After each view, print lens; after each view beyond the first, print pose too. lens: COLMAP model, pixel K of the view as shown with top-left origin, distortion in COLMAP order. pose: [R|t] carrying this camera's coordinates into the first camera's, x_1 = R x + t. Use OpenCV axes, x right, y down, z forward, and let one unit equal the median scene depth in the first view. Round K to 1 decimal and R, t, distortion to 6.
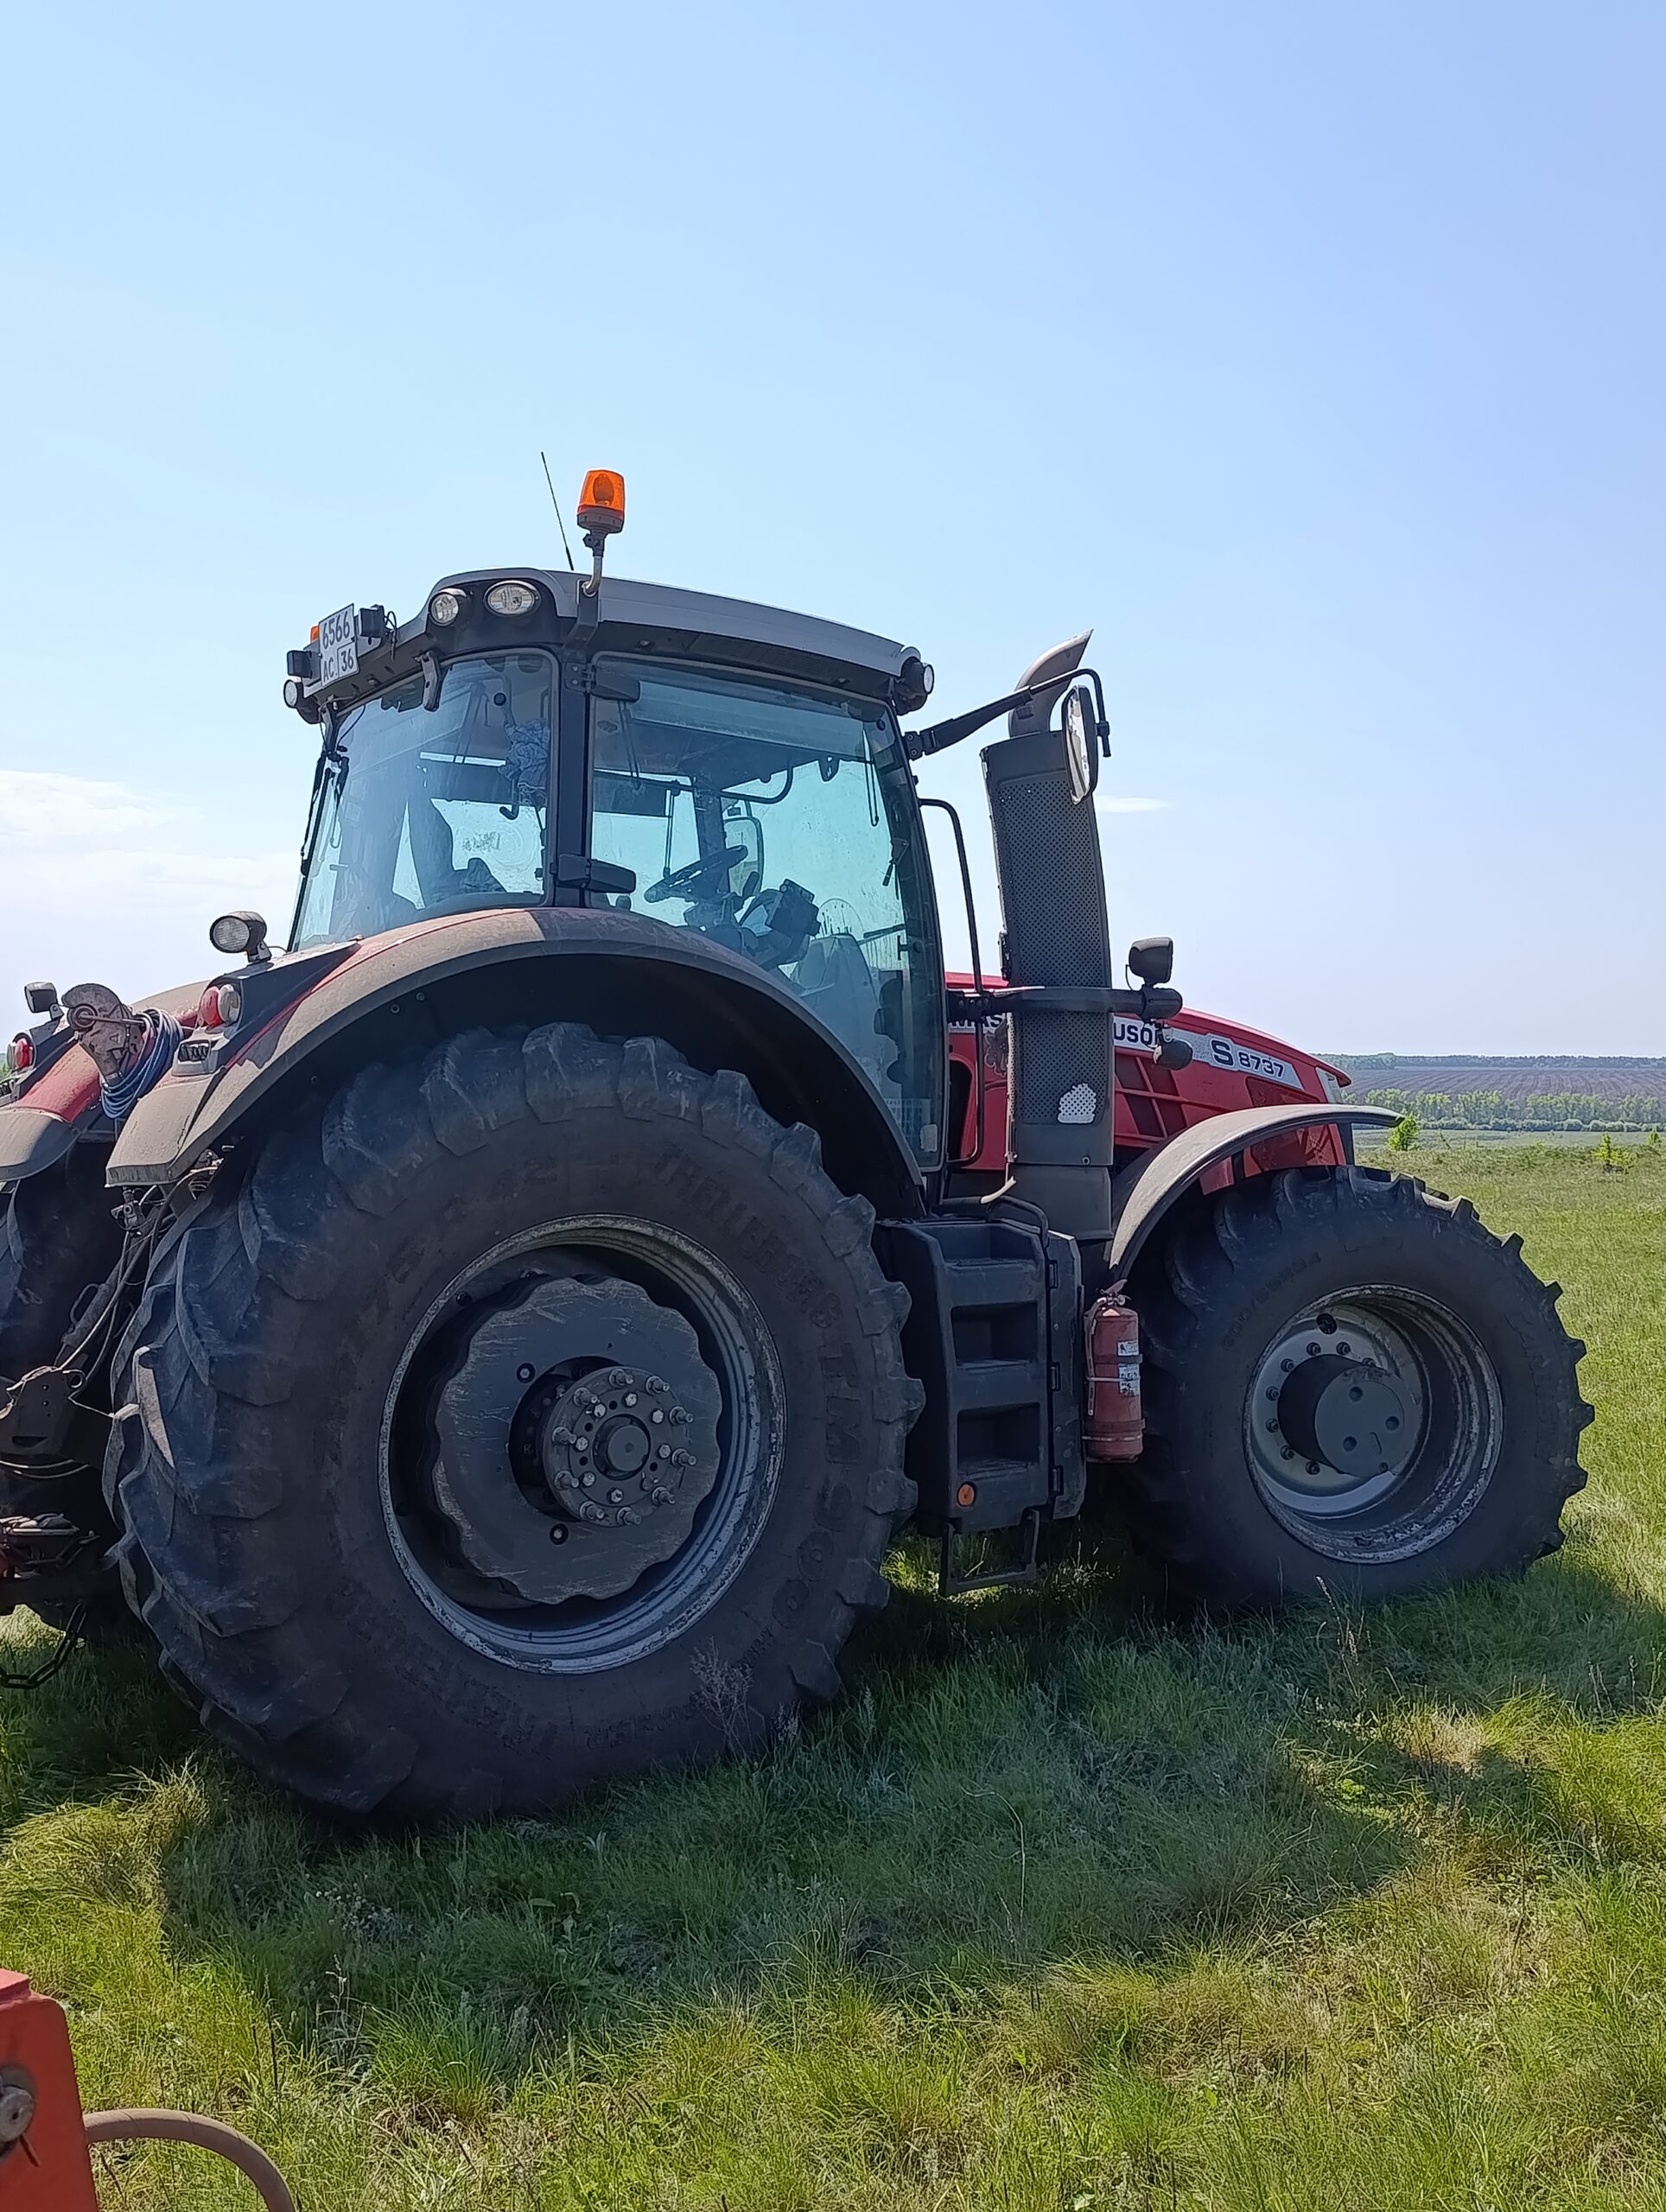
lens RADIAL K [[2055.3, 0, 833.0], [0, 2055.3, 1106.0], [0, 0, 1]] dist [0.034029, -0.000965]
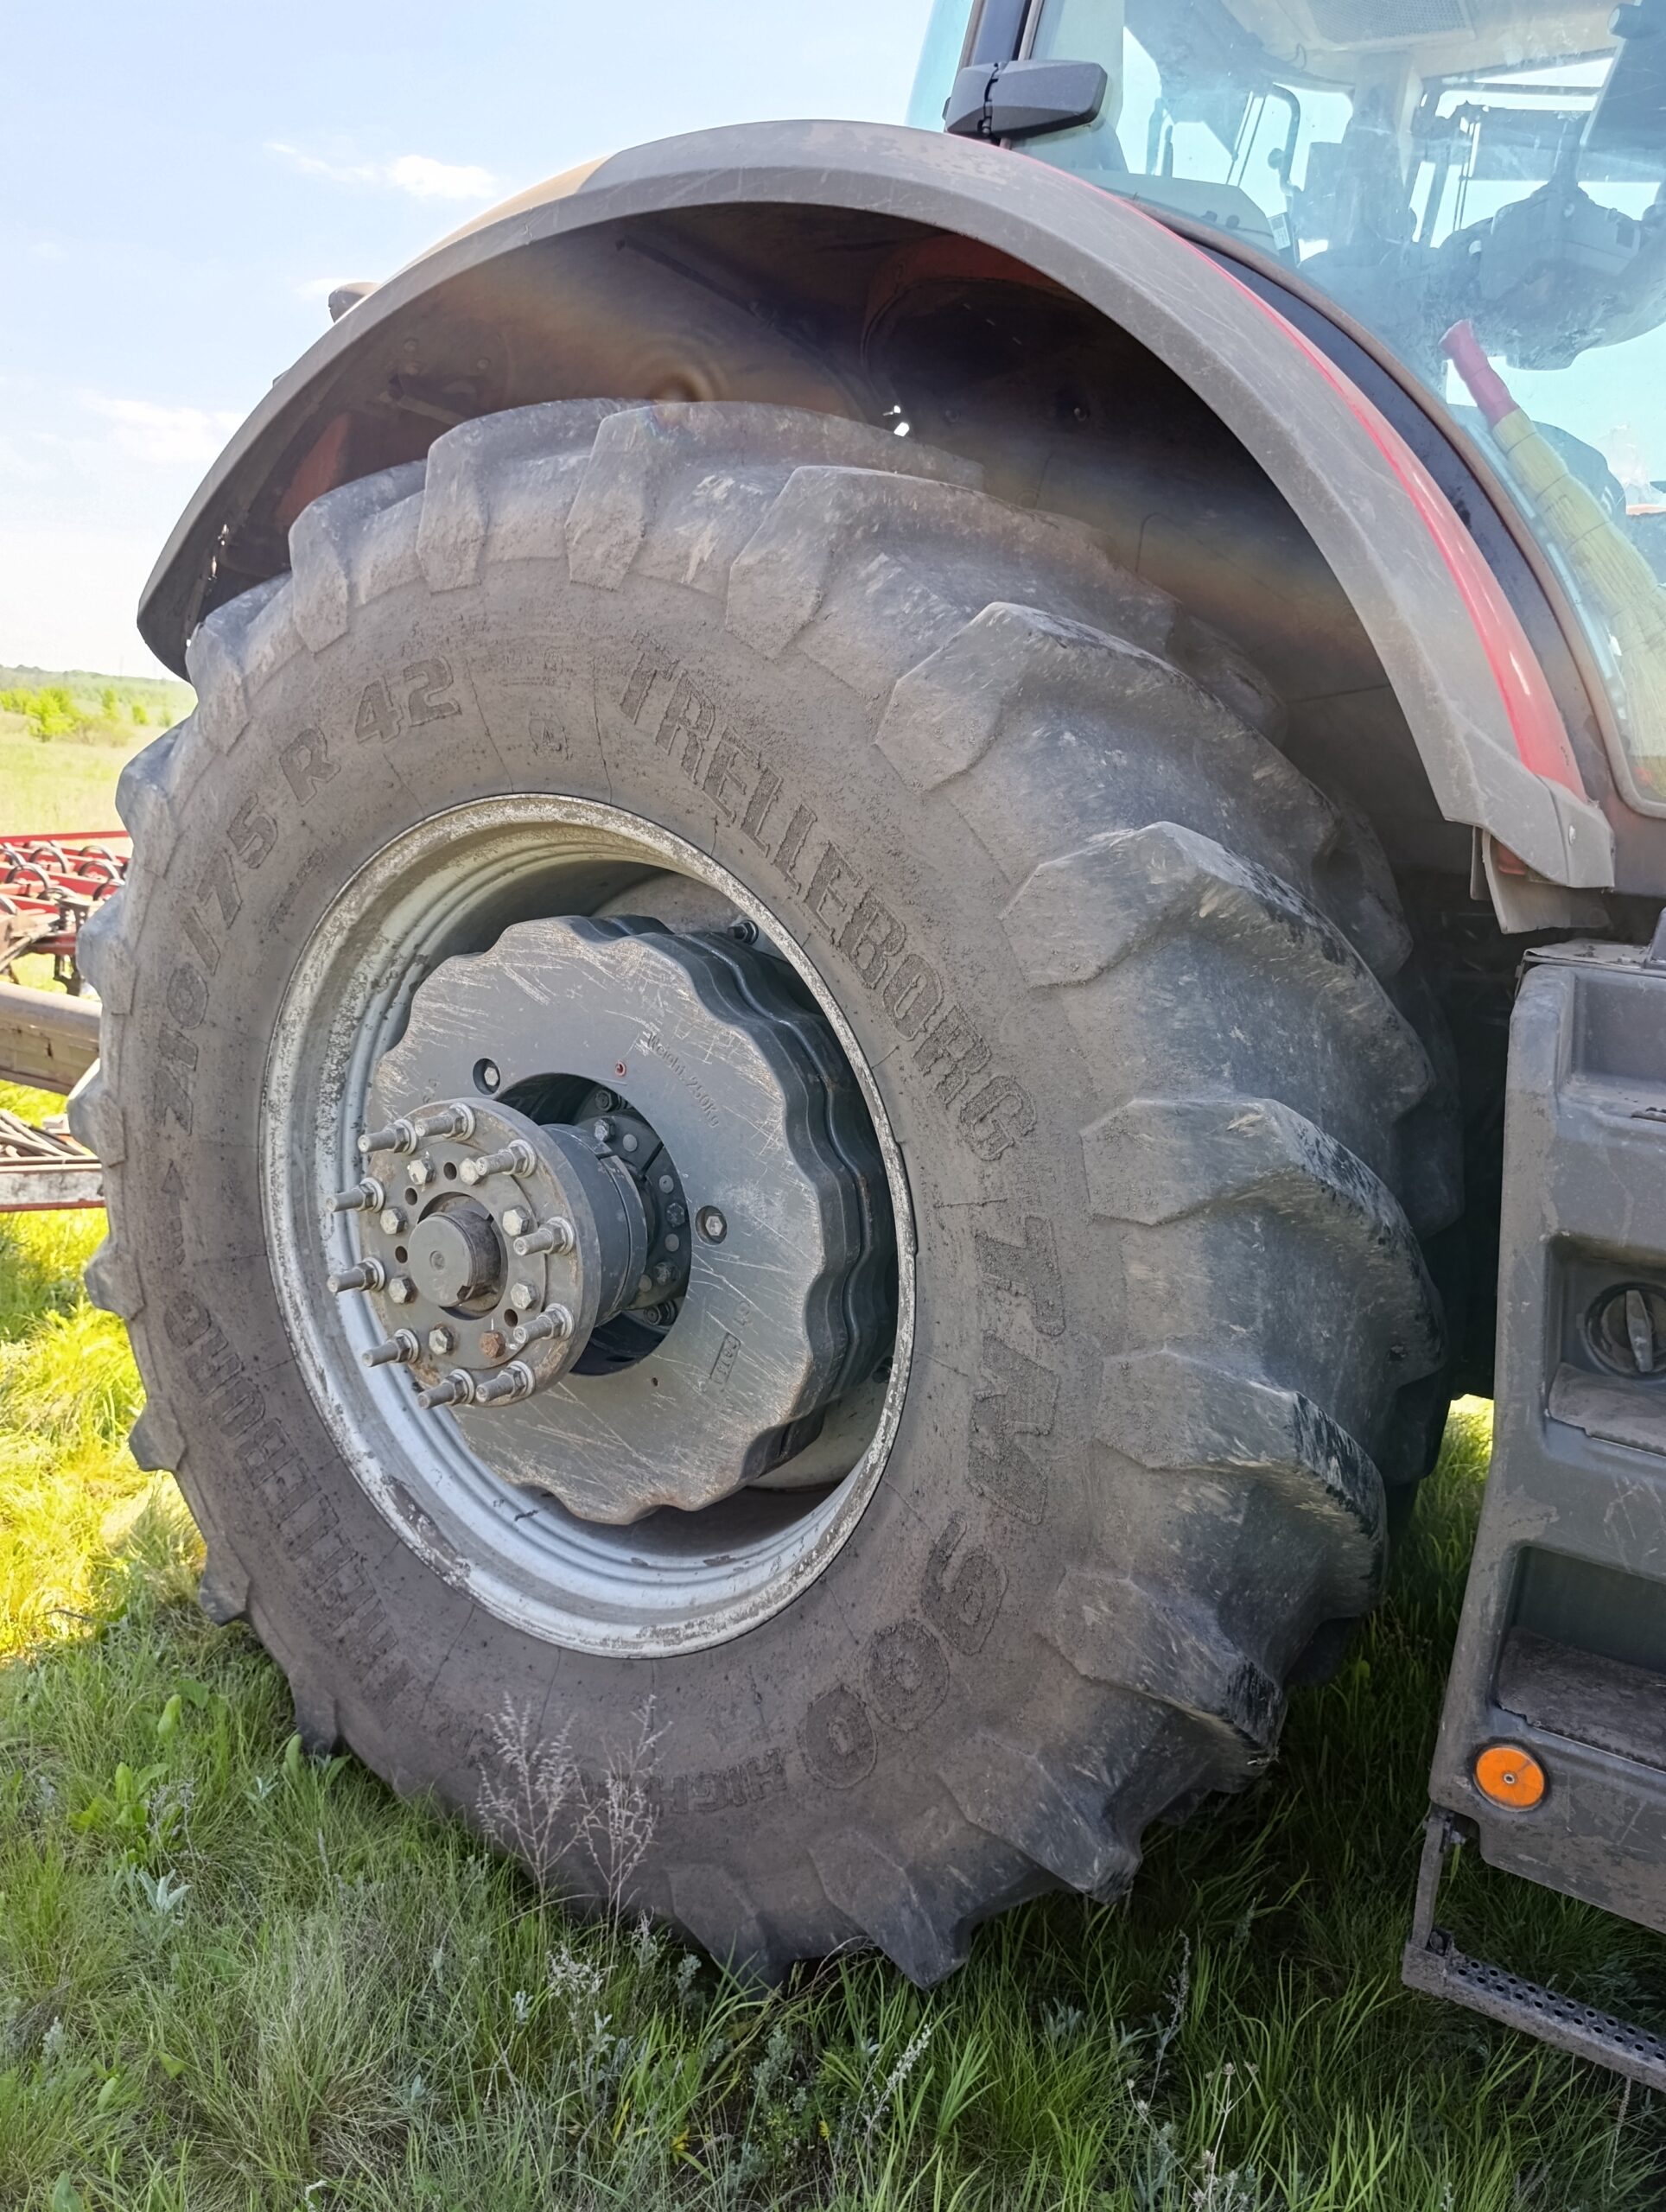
lens RADIAL K [[1525.5, 0, 833.0], [0, 1525.5, 1106.0], [0, 0, 1]] dist [0.040895, -0.061852]
pose [[0.385112, 0.234690, -0.892530, 0.244908], [-0.074869, 0.971881, 0.223251, 0.036928], [0.919828, -0.019154, 0.391854, 0.884272]]
